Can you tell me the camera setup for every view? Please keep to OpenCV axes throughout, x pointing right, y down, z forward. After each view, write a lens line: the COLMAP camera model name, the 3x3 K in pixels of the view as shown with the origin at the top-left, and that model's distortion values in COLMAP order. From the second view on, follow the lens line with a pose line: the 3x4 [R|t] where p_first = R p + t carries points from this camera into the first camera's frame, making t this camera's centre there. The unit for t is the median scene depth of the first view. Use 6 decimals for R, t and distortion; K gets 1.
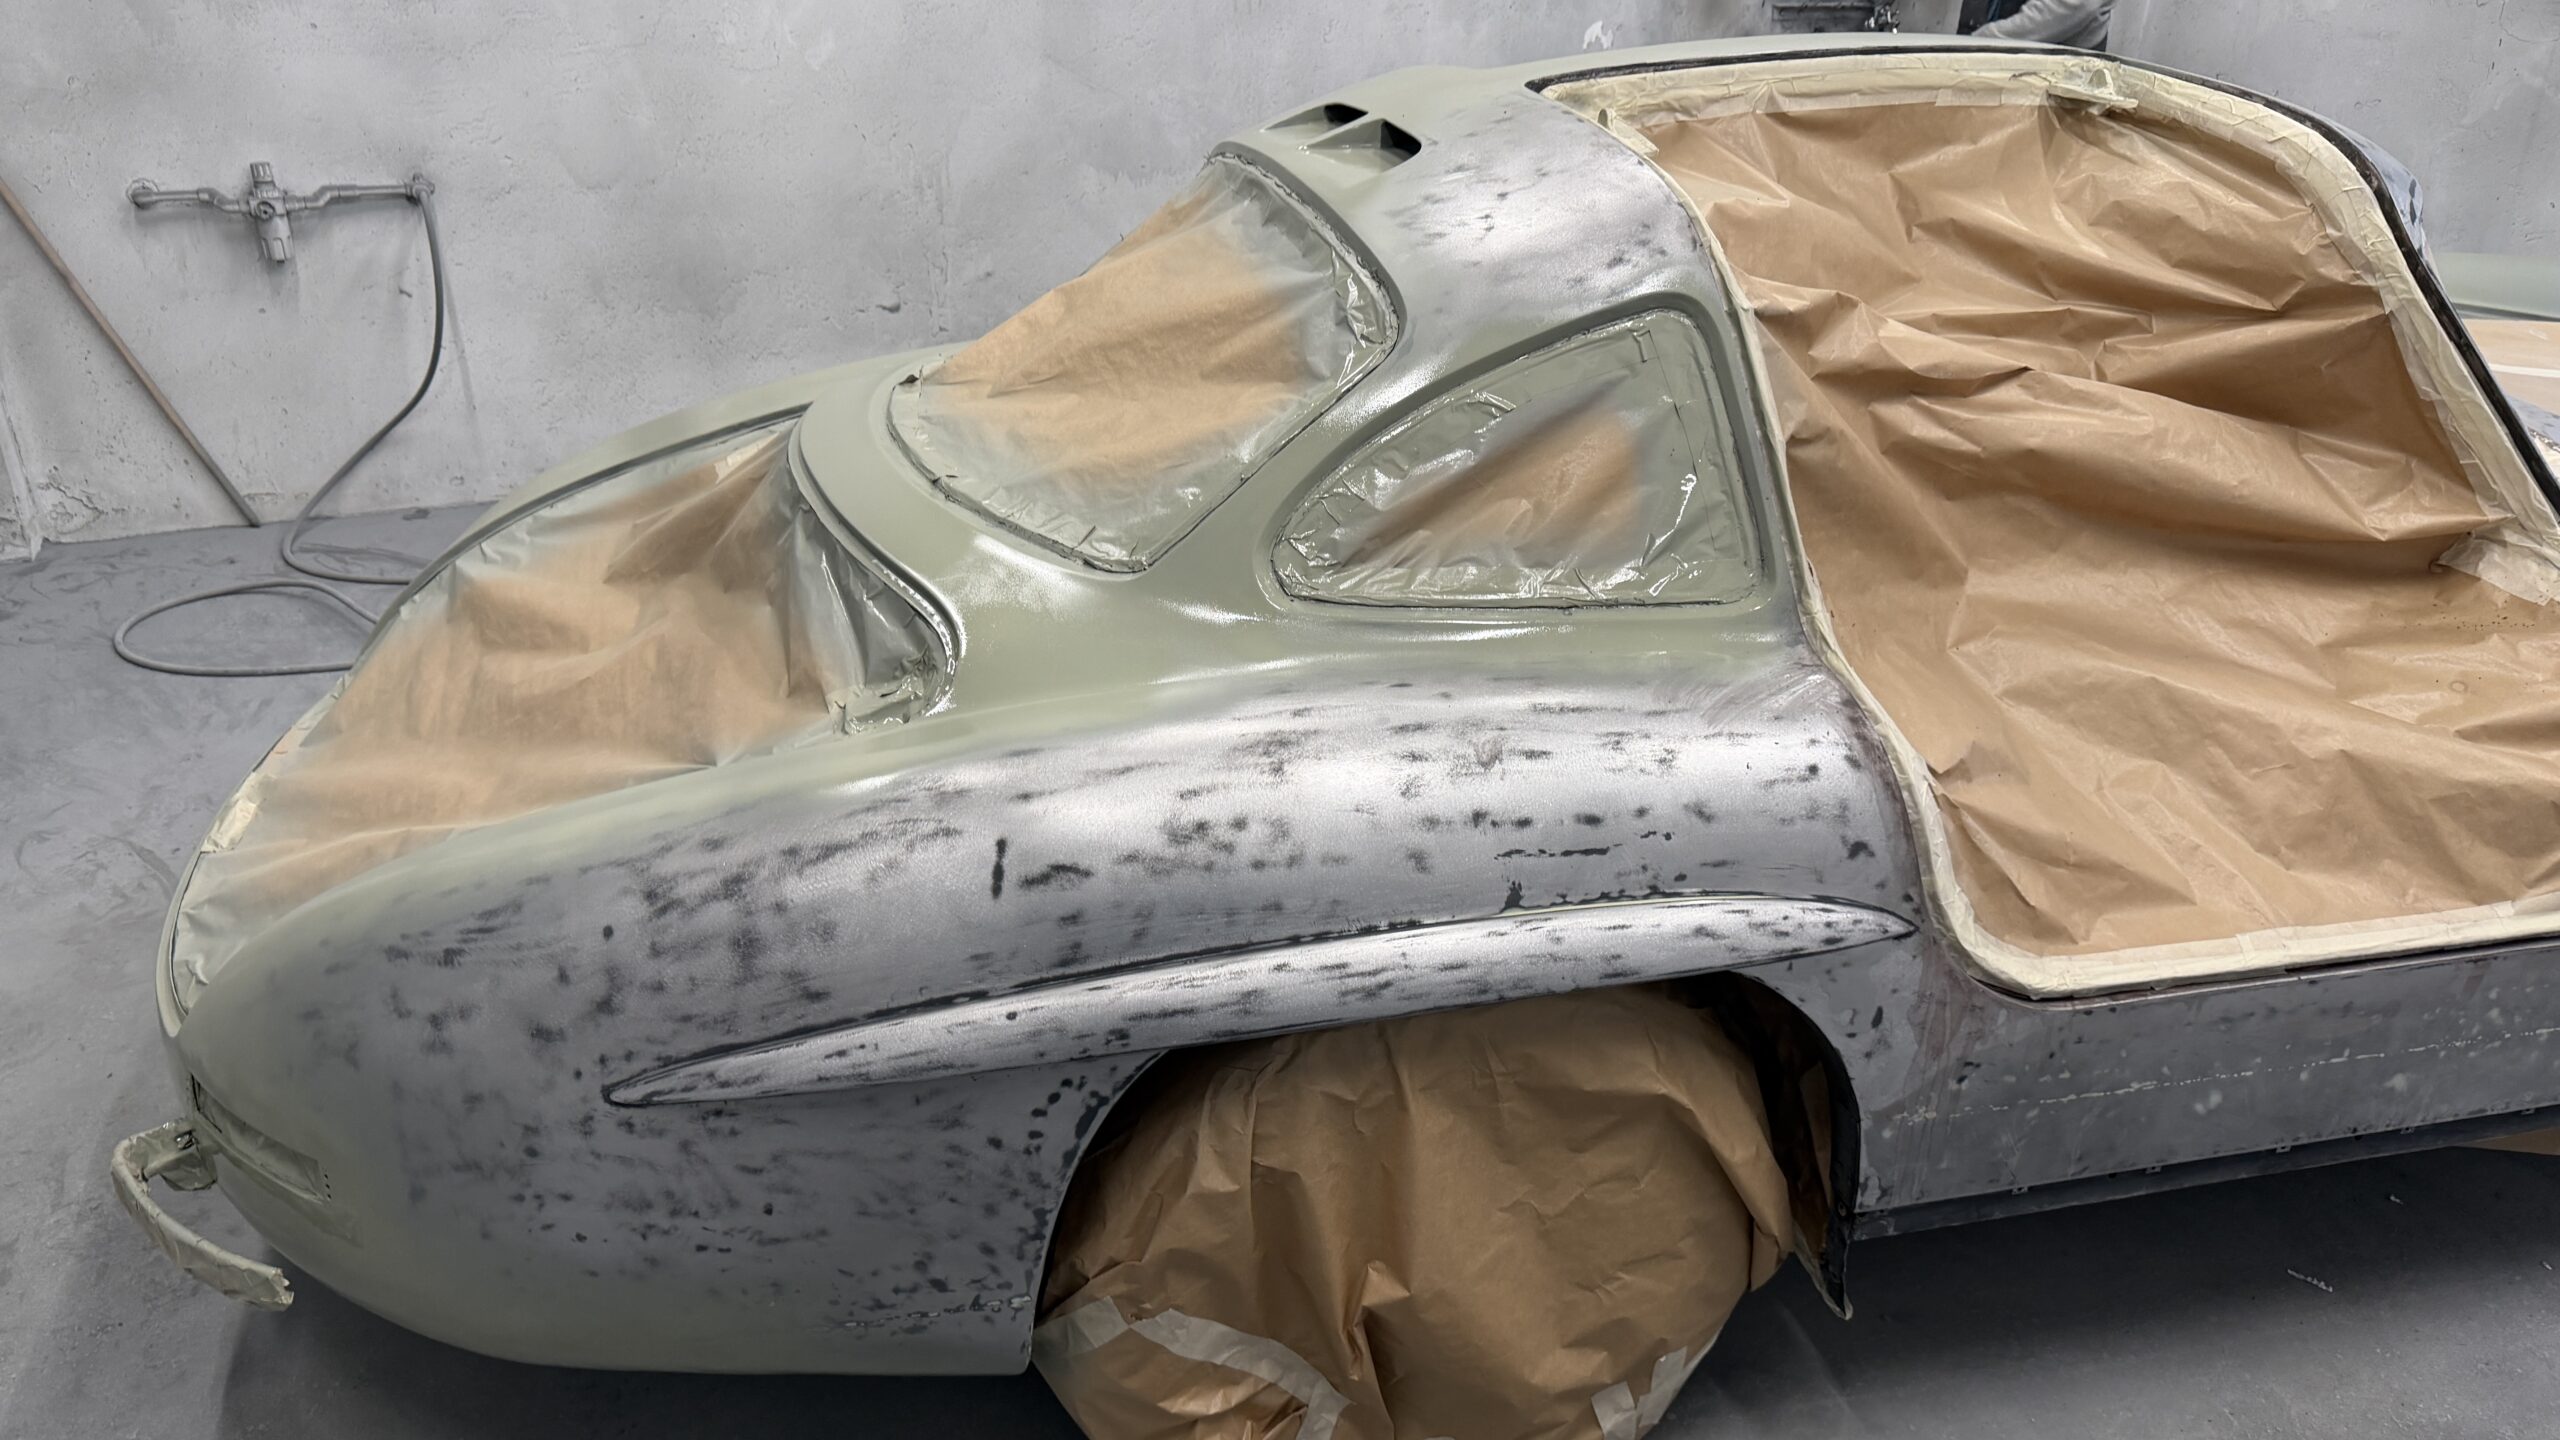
lens RADIAL K [[1810.1, 0, 1280.8], [0, 1810.1, 724.4], [0, 0, 1]] dist [0.045824, -0.058861]
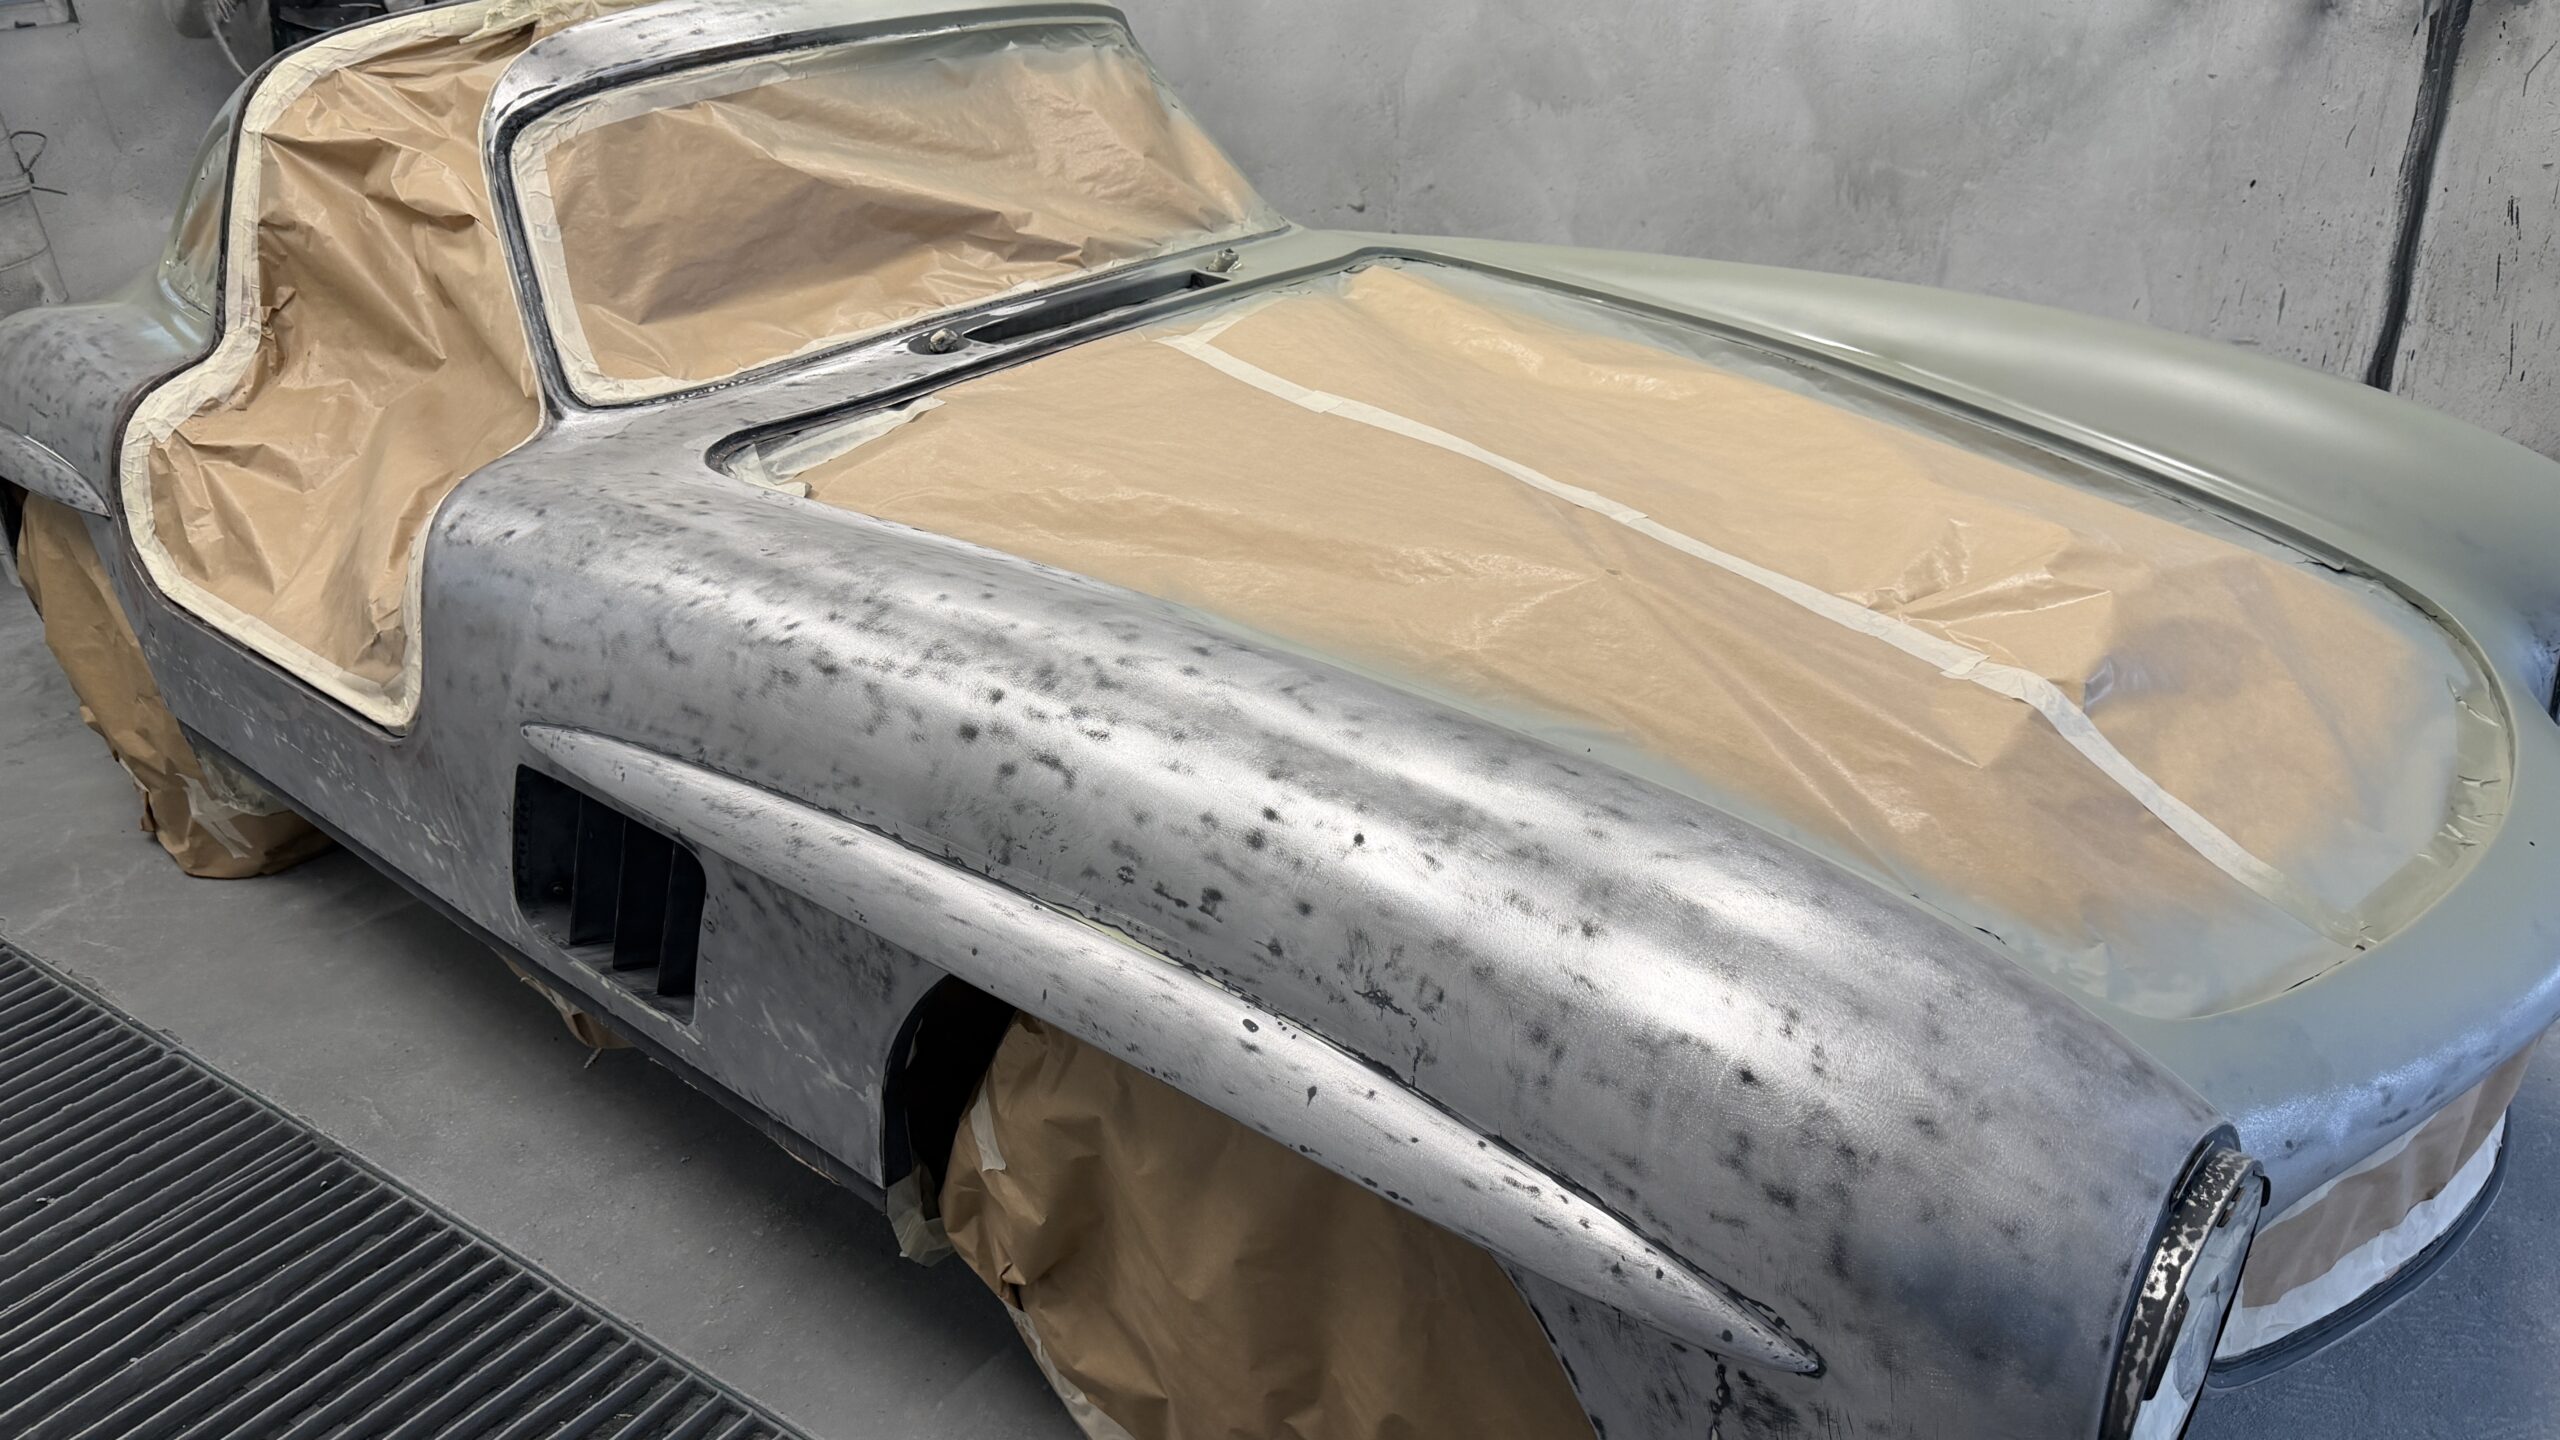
lens RADIAL K [[1810.1, 0, 1280.0], [0, 1810.1, 732.3], [0, 0, 1]] dist [0.045824, -0.058861]
pose [[0.598884, 0.313267, -0.737022, 0.730995], [-0.293991, 0.942060, 0.161528, -0.088794], [0.744921, 0.119941, 0.656283, 0.250145]]
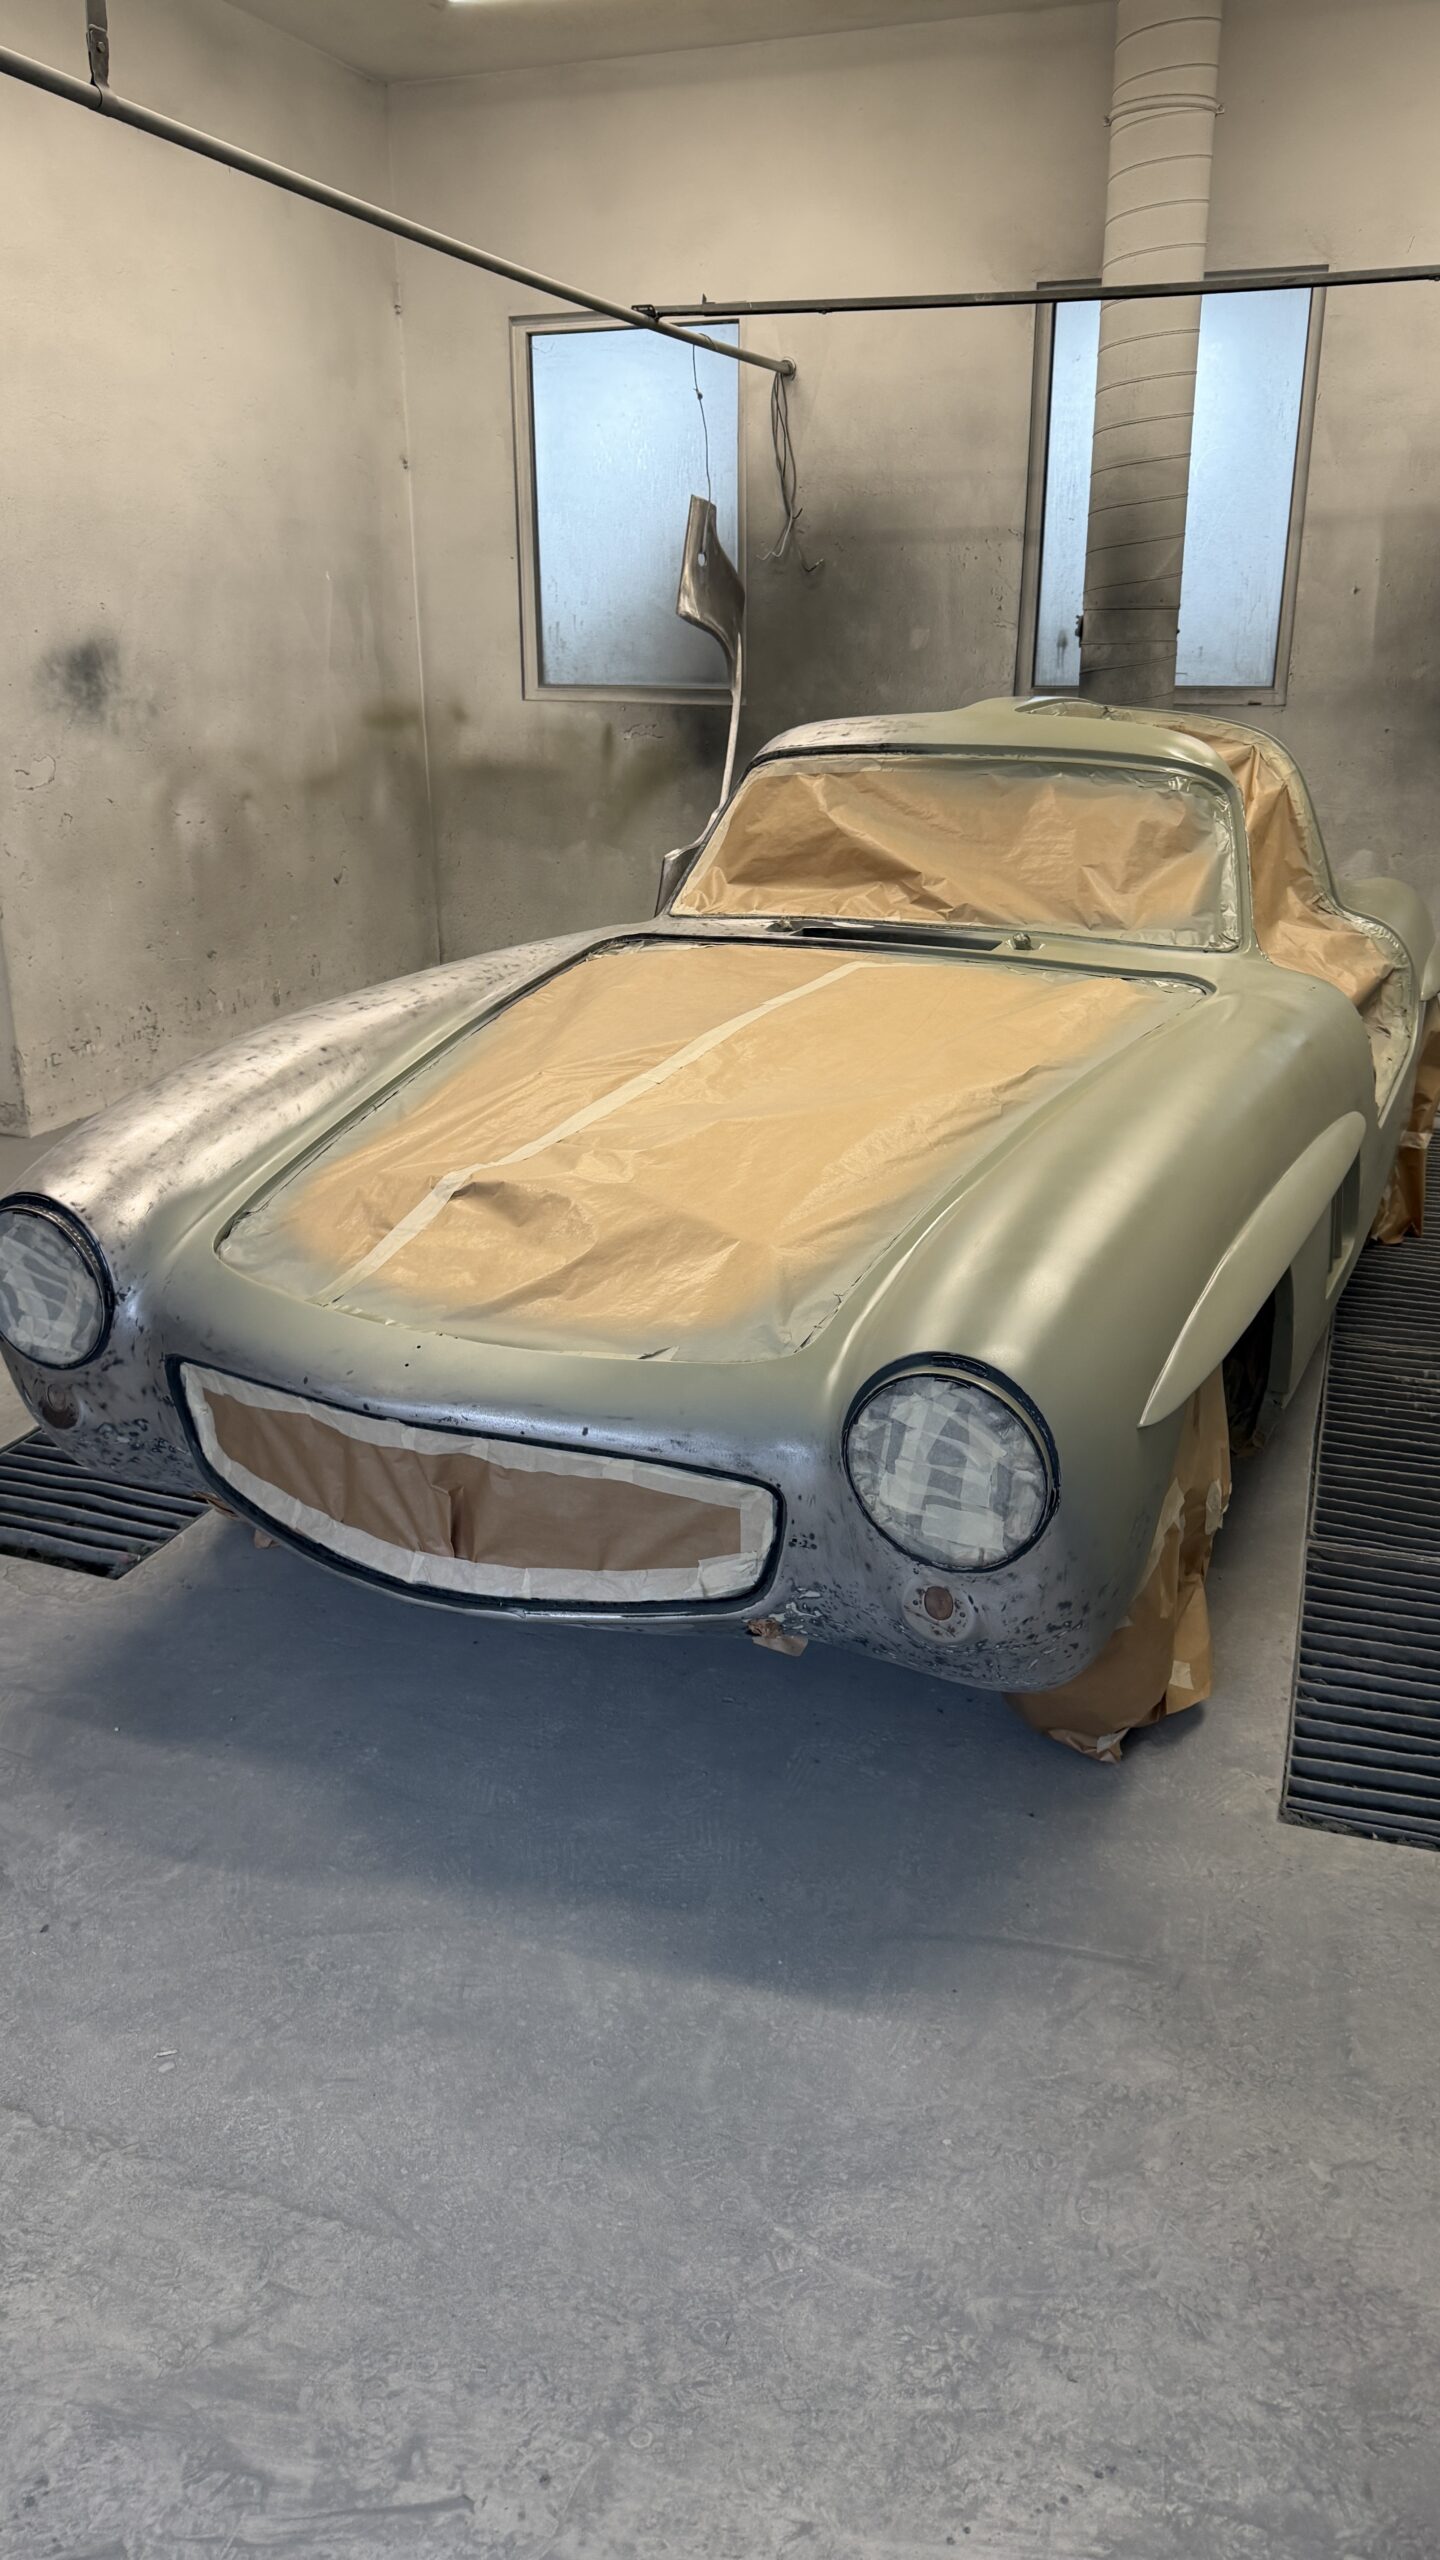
lens RADIAL K [[1810.1, 0, 698.4], [0, 1810.1, 1277.2], [0, 0, 1]] dist [0.045824, -0.058861]
pose [[-0.603879, 0.264929, -0.751760, 0.950326], [-0.353662, 0.756169, 0.550575, -0.385122], [0.714320, 0.598349, -0.362939, 0.829036]]
